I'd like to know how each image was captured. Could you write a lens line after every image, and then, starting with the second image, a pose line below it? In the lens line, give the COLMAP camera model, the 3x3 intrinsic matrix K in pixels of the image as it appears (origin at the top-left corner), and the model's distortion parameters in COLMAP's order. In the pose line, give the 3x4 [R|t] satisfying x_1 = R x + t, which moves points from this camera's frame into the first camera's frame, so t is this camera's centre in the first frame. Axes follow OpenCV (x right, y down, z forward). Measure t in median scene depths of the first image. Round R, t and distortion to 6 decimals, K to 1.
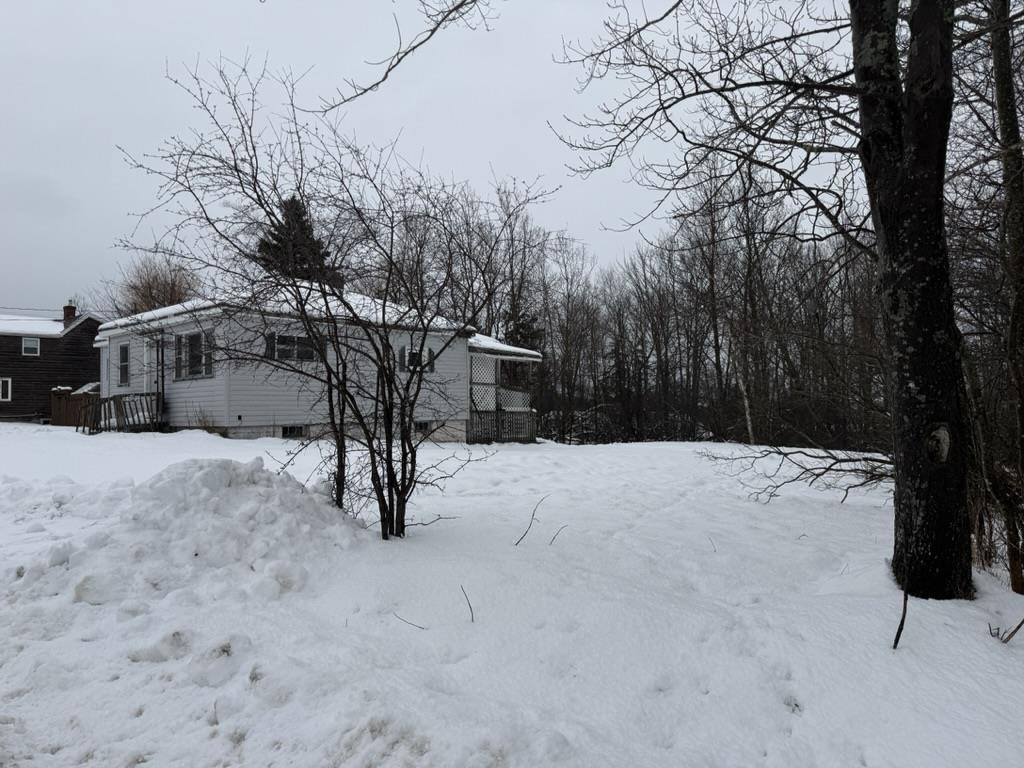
lens RADIAL K [[712.8, 0, 510.4], [0, 712.8, 387.0], [0, 0, 1]] dist [0.112665, -0.132150]
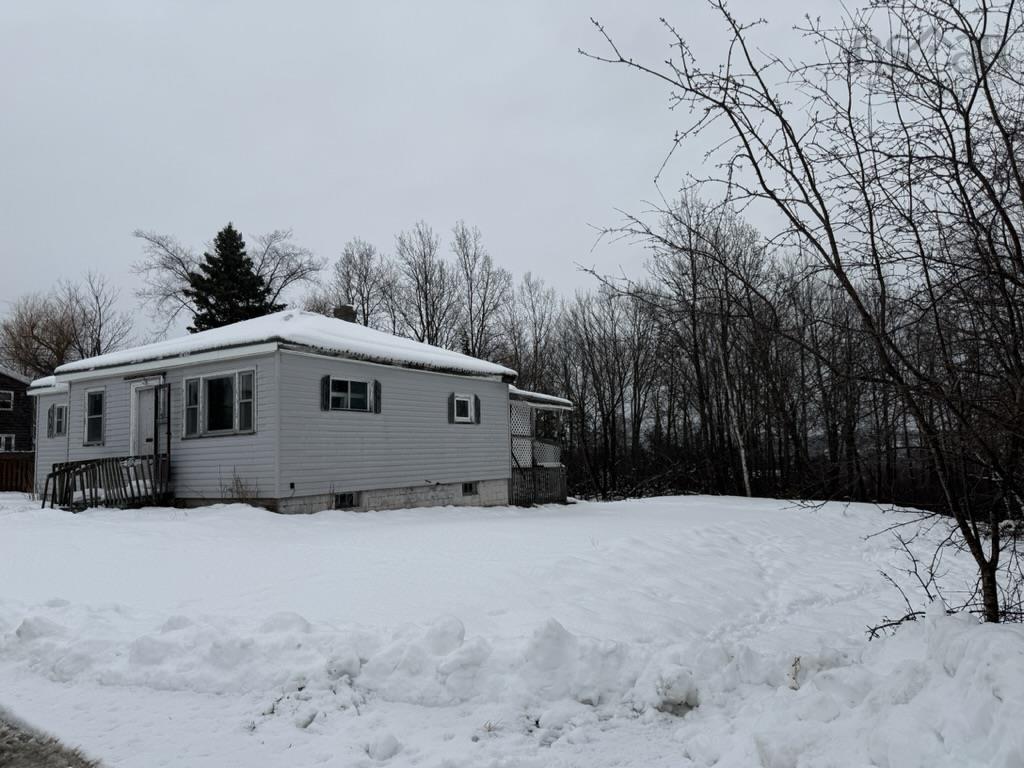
lens RADIAL K [[712.8, 0, 510.4], [0, 712.8, 387.0], [0, 0, 1]] dist [0.112665, -0.132150]
pose [[0.985500, 0.002752, 0.169651, -0.233909], [0.008590, 0.997777, -0.066083, -0.008453], [-0.169456, 0.066583, 0.983286, 0.165119]]
